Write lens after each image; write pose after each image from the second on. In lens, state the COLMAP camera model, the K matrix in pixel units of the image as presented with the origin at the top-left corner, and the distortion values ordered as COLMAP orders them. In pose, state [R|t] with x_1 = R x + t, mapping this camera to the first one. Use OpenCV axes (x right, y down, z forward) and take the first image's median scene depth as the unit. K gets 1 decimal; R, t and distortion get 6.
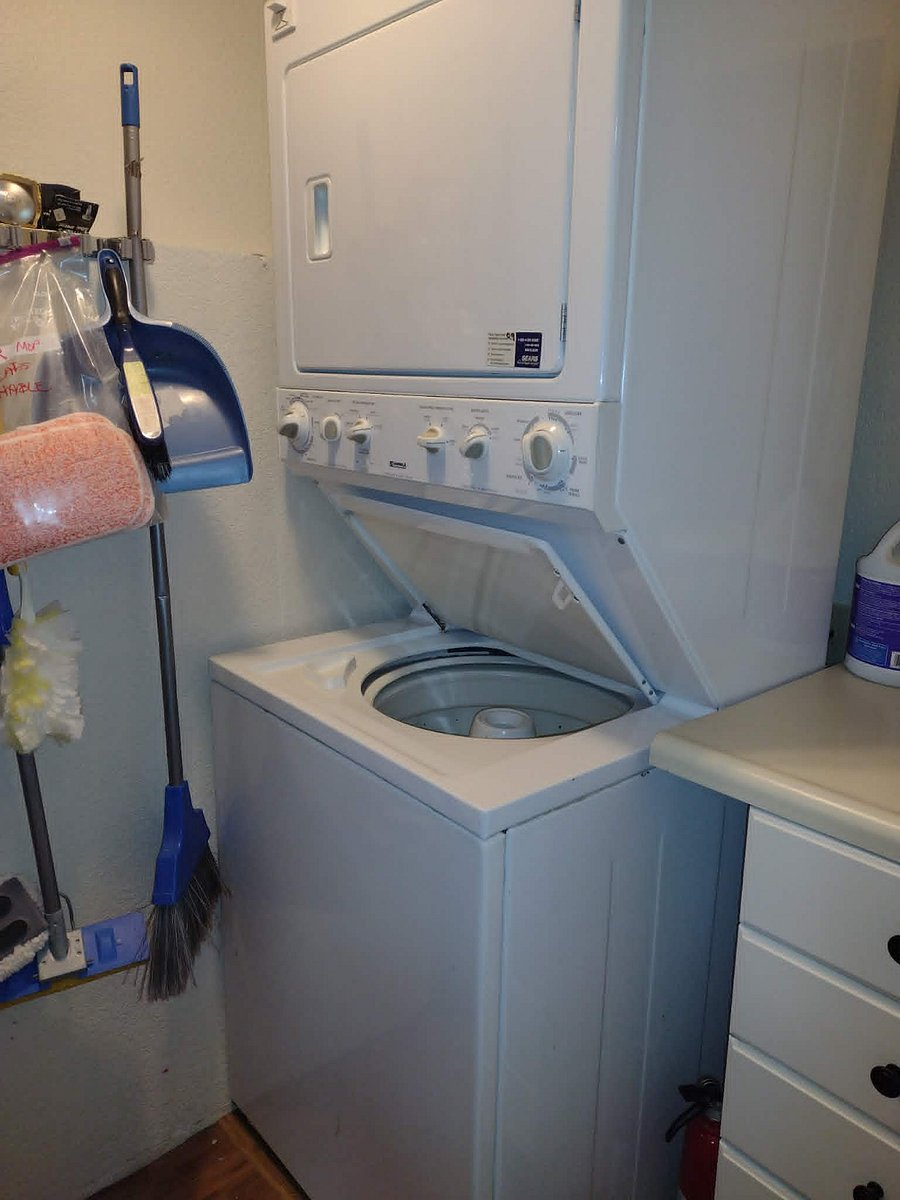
lens RADIAL K [[896.3, 0, 446.9], [0, 896.3, 594.9], [0, 0, 1]] dist [-0.012527, -0.013398]
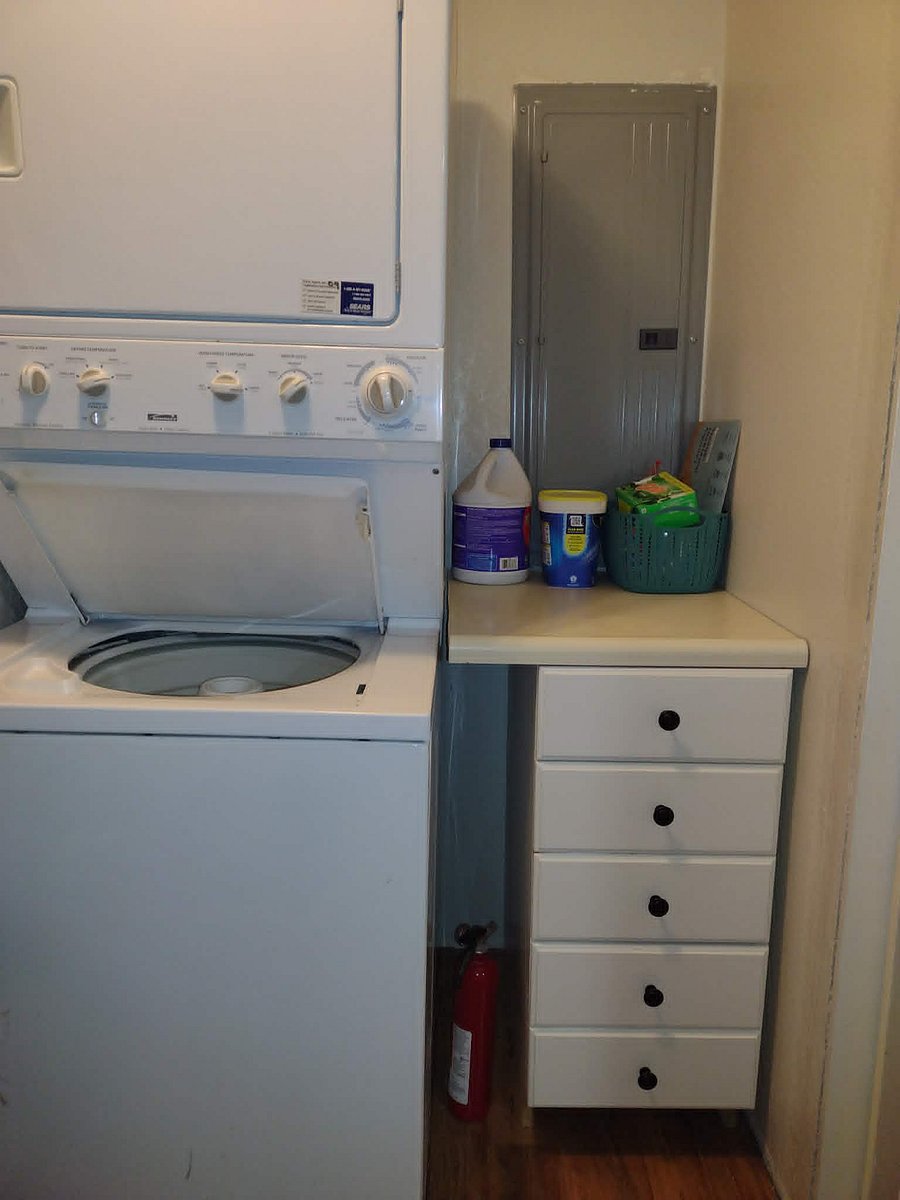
lens RADIAL K [[896.3, 0, 448.4], [0, 896.3, 604.8], [0, 0, 1]] dist [-0.012527, -0.013398]
pose [[0.623781, -0.157801, 0.765504, -0.696146], [0.166081, 0.983801, 0.067468, 0.033839], [-0.763750, 0.085050, 0.639884, 0.245736]]
